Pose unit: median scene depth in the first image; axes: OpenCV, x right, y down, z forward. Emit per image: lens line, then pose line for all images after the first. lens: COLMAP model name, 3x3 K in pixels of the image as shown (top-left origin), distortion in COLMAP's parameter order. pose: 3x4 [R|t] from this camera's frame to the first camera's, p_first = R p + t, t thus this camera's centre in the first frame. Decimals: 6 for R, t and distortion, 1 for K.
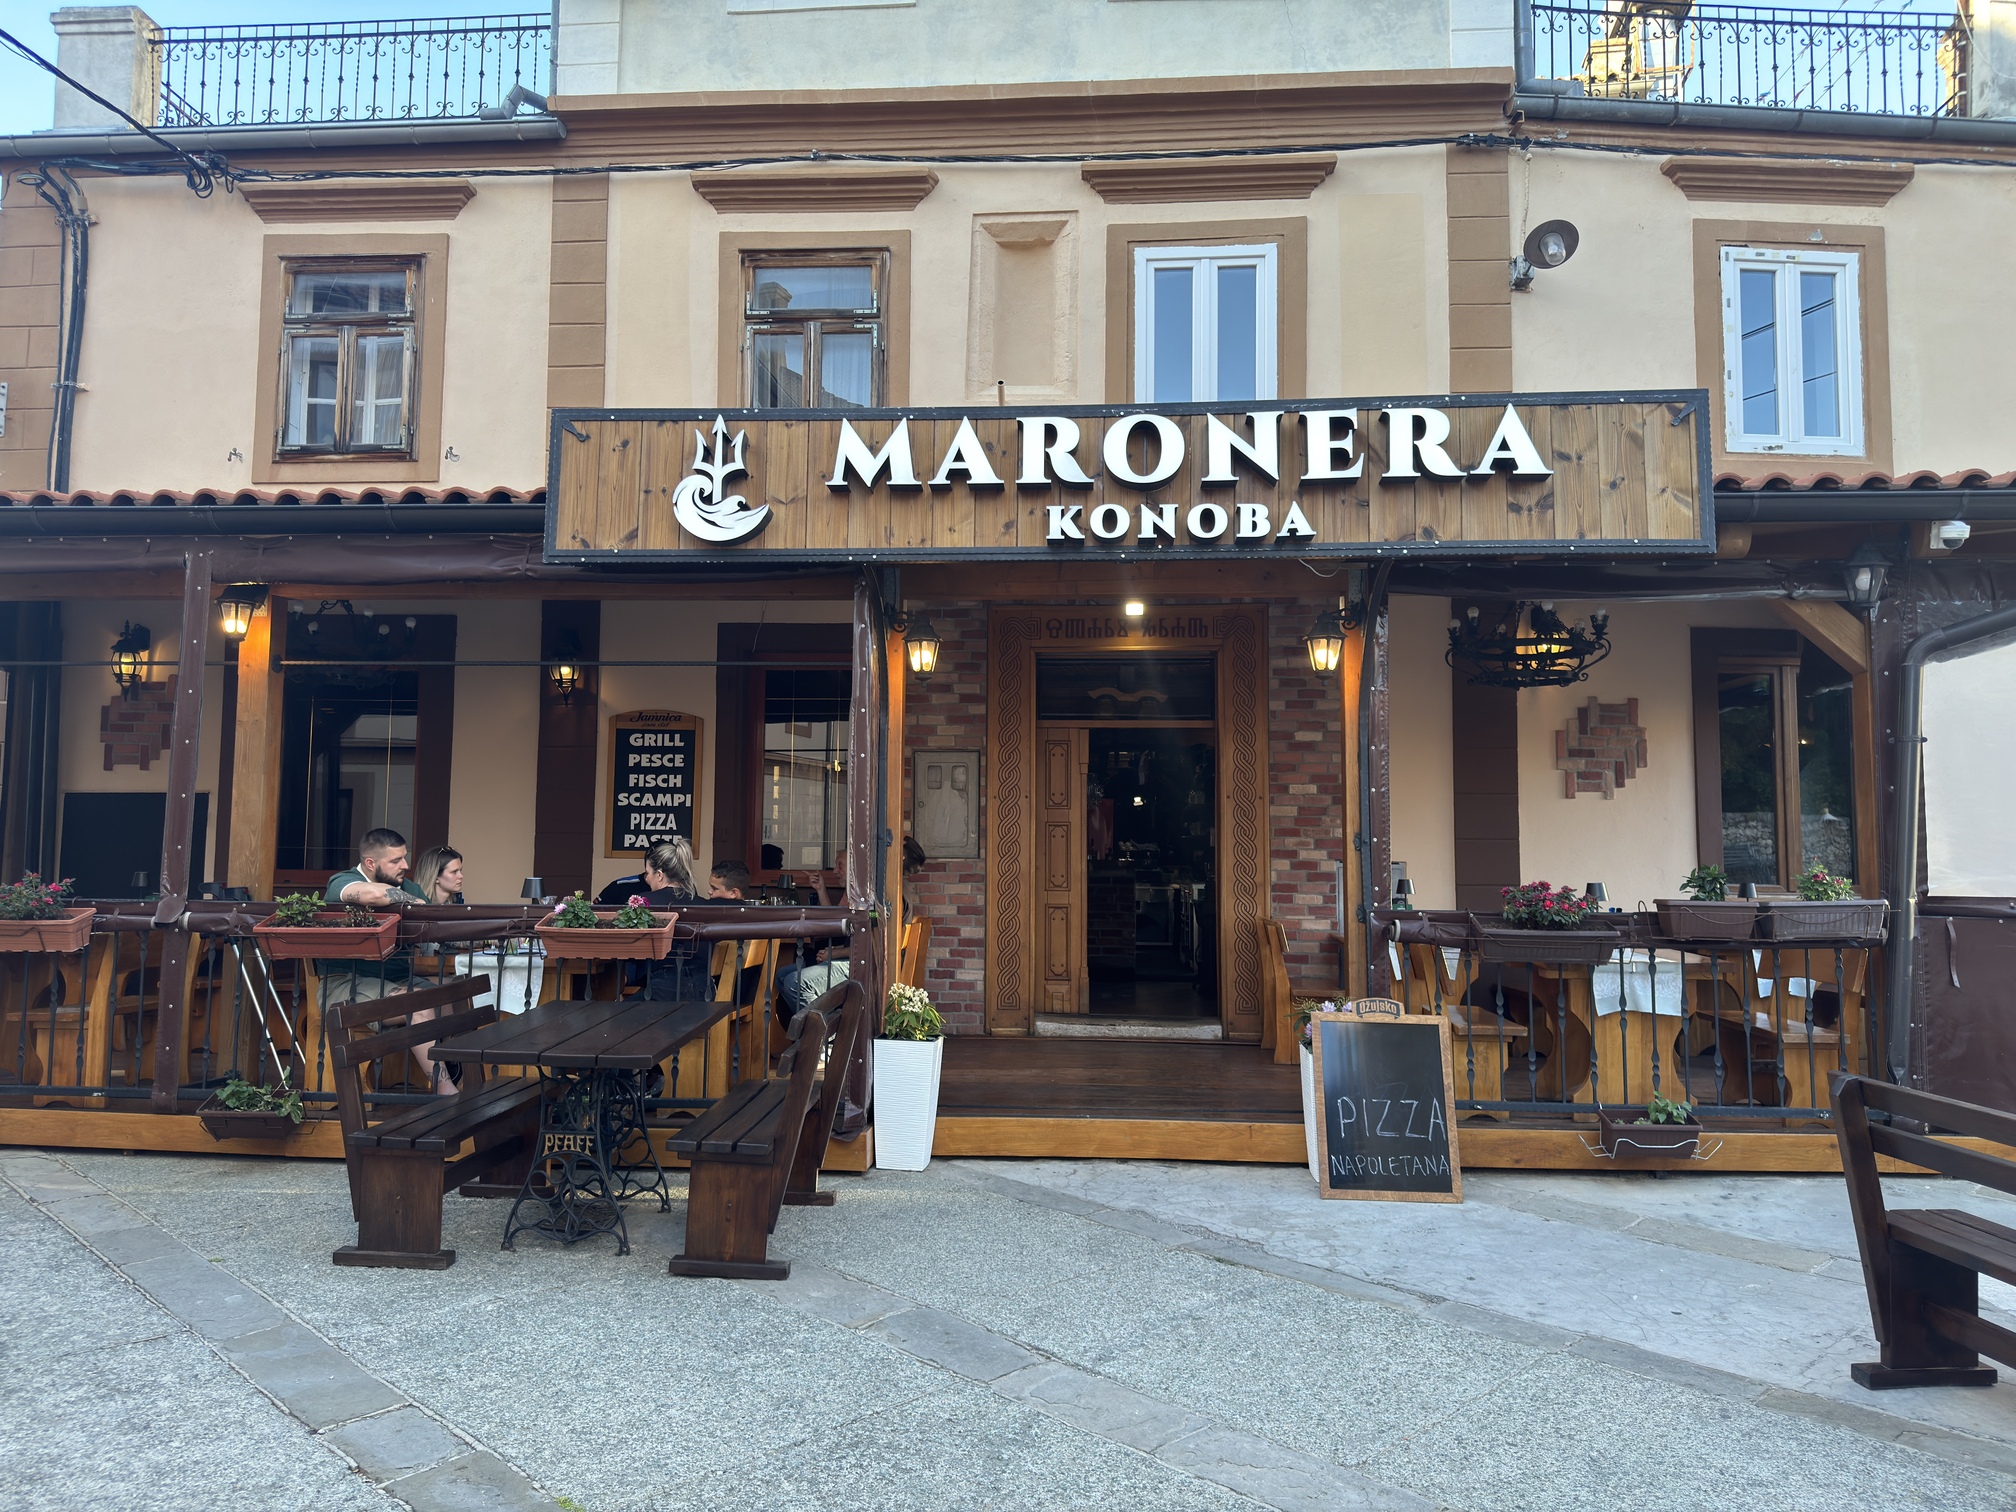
lens RADIAL K [[1449.2, 0, 1001.7], [0, 1449.2, 750.4], [0, 0, 1]] dist [-0.009480, -0.003151]
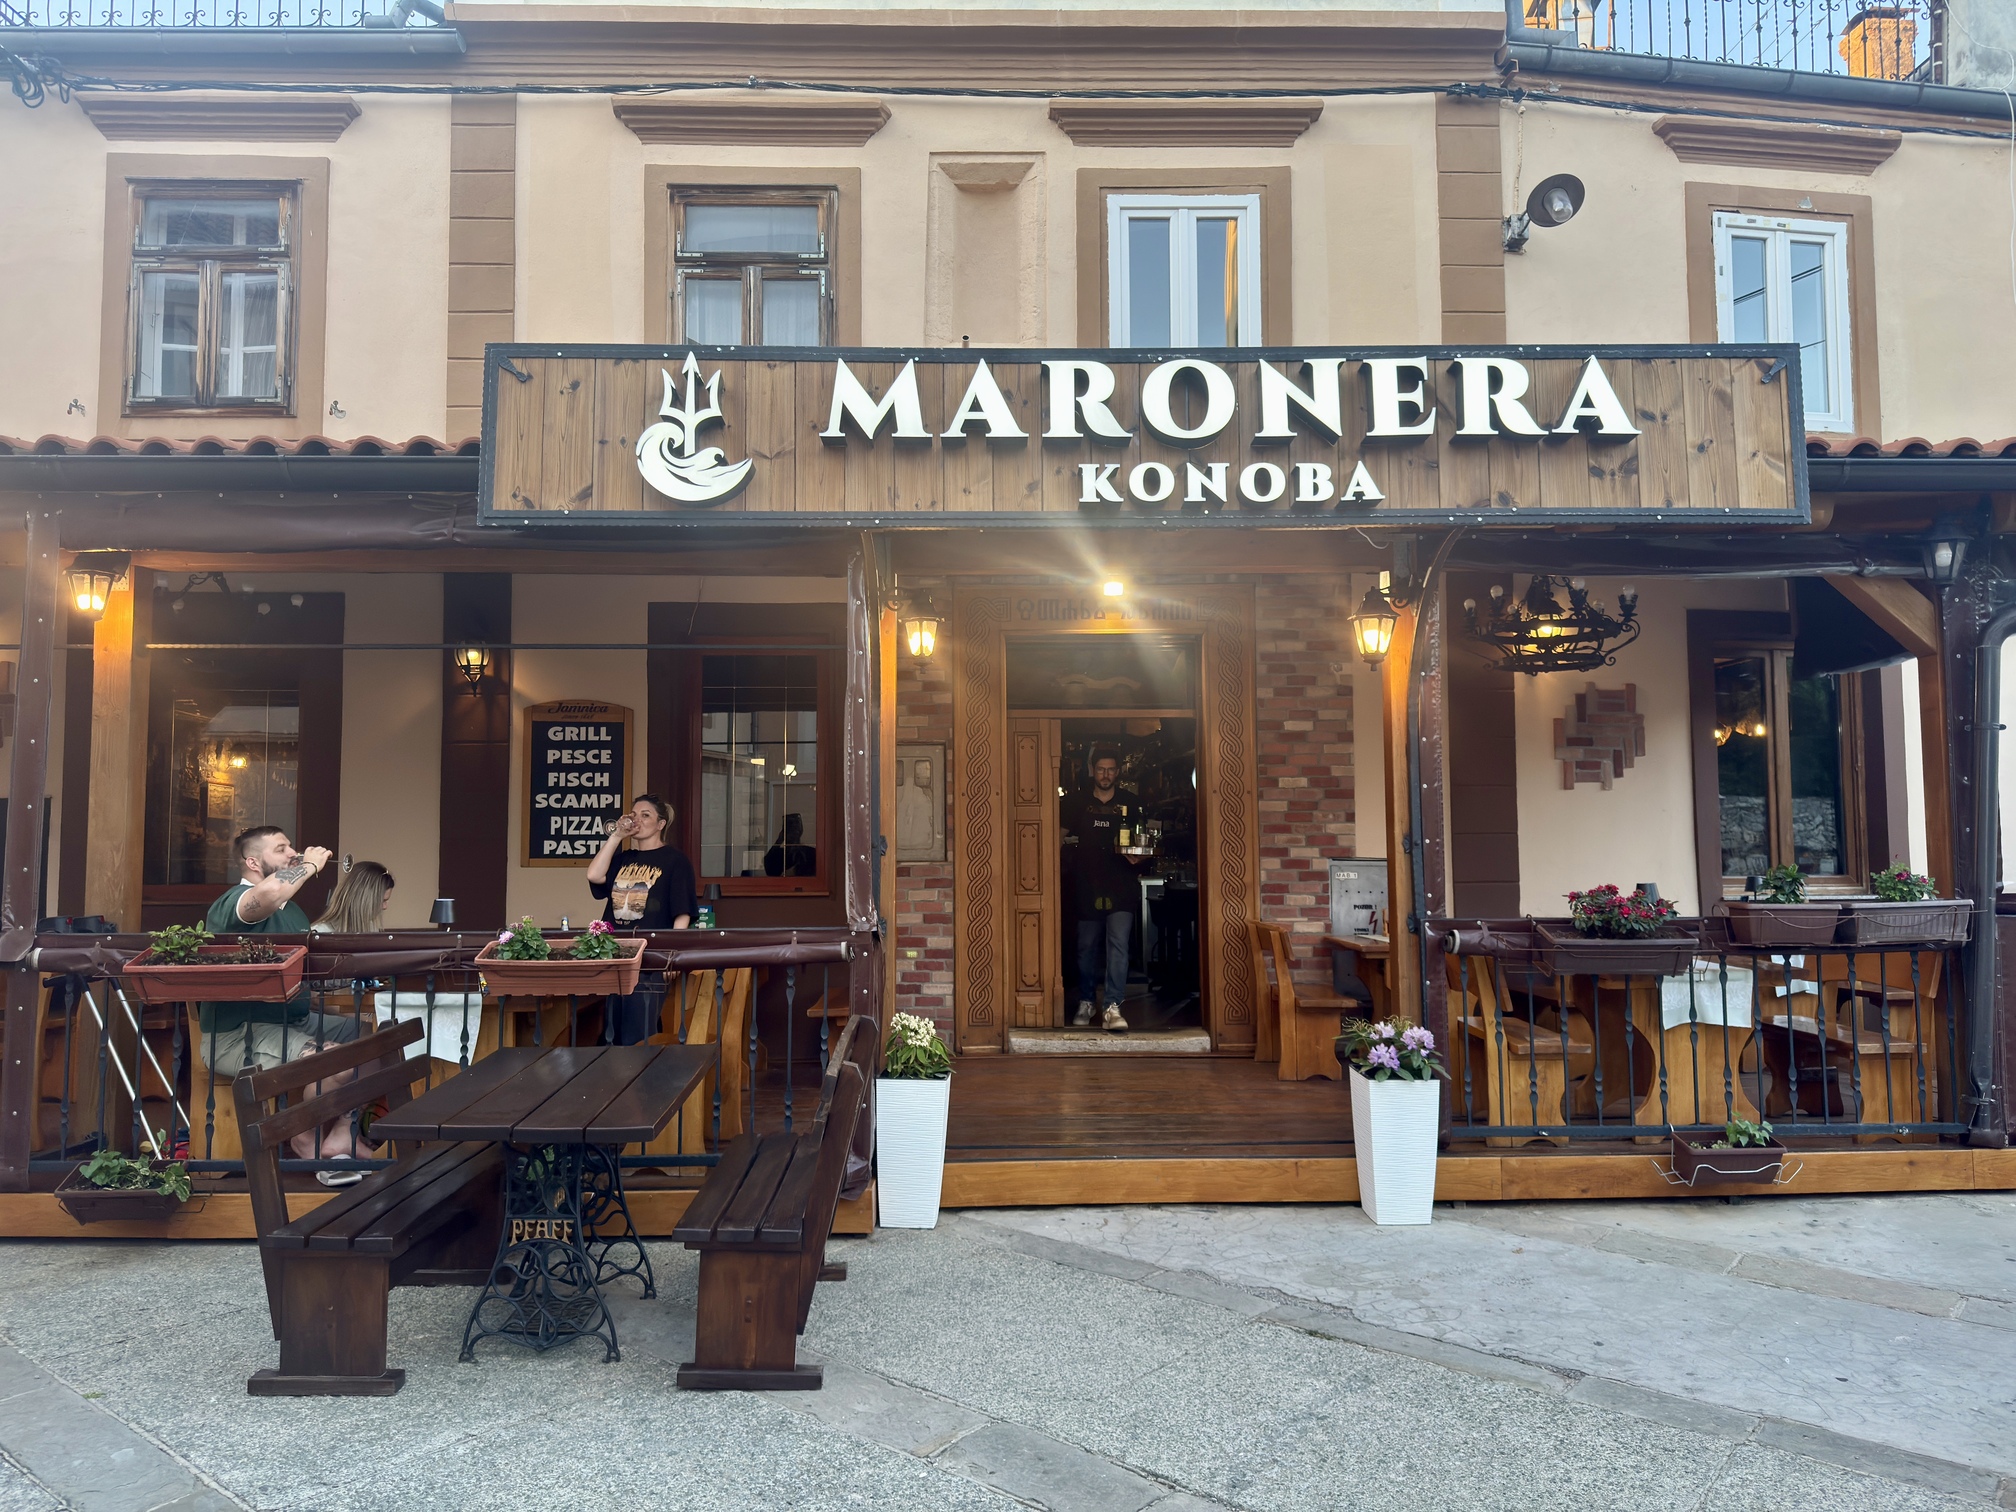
lens RADIAL K [[1449.2, 0, 1014.3], [0, 1449.2, 762.4], [0, 0, 1]] dist [-0.009480, -0.003151]
pose [[0.995360, -0.007989, 0.095885, -0.083623], [0.006383, 0.999834, 0.017043, -0.004475], [-0.096006, -0.016351, 0.995246, 0.124093]]
